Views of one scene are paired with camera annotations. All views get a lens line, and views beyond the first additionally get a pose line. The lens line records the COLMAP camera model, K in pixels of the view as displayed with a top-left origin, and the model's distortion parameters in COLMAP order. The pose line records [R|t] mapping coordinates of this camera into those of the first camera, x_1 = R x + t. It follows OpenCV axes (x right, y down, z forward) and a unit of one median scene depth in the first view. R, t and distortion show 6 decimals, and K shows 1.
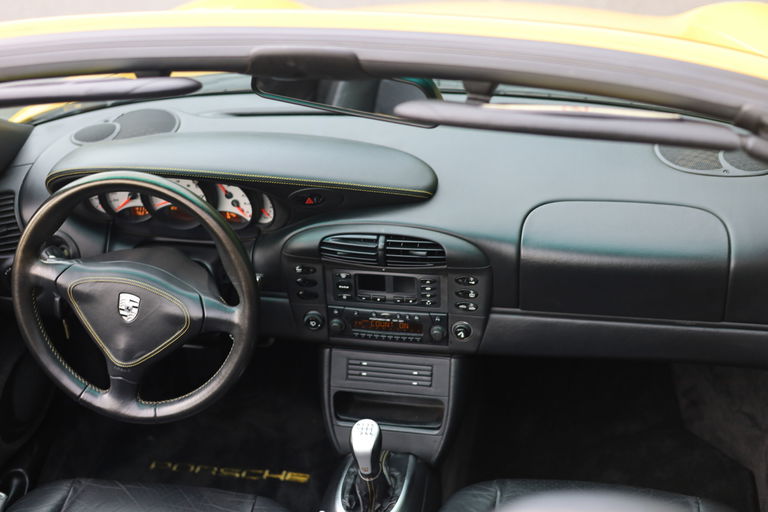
lens RADIAL K [[1133.0, 0, 384.0], [0, 1133.0, 256.0], [0, 0, 1]] dist [0.013018, -0.007811]
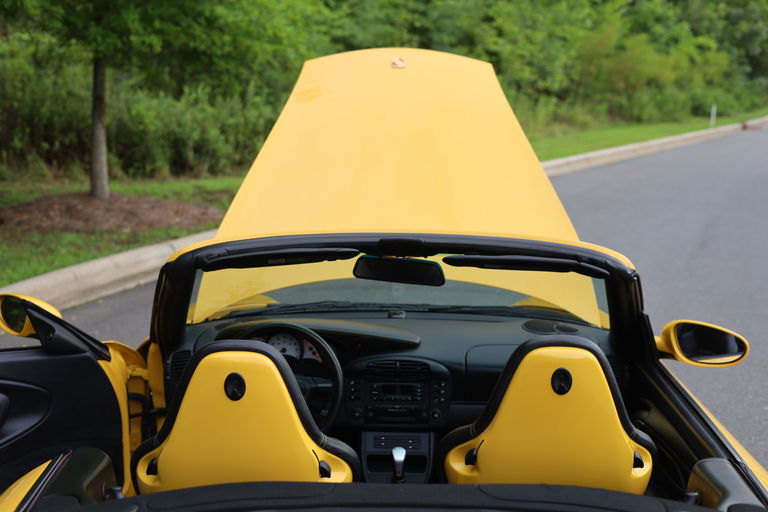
lens RADIAL K [[1088.5, 0, 384.0], [0, 1088.5, 256.0], [0, 0, 1]] dist [0.019691, -0.077994]
pose [[0.979299, 0.026599, 0.200666, -0.396619], [0.047626, 0.933222, -0.356130, 0.469376], [-0.196738, 0.358315, 0.912636, -0.768252]]
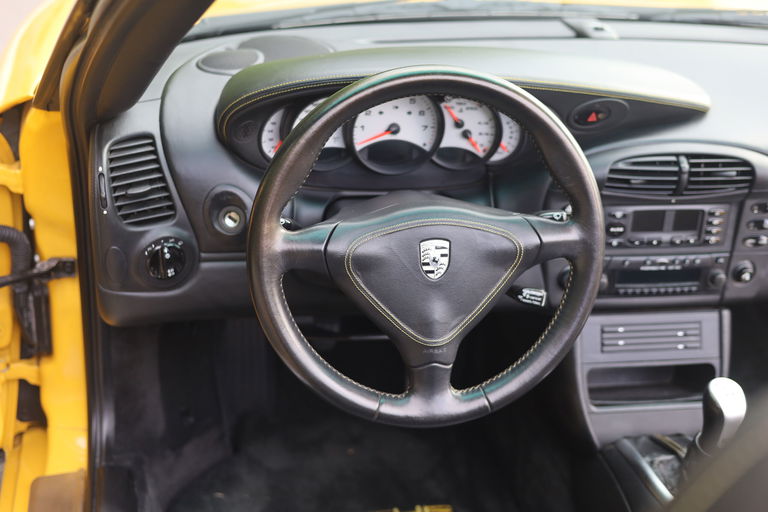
lens RADIAL K [[1133.0, 0, 384.0], [0, 1133.0, 256.0], [0, 0, 1]] dist [0.013018, -0.007811]
pose [[0.919809, -0.068456, 0.386348, -0.495598], [0.099452, 0.993184, -0.060793, 0.077929], [-0.379552, 0.094341, 0.920348, 0.332043]]
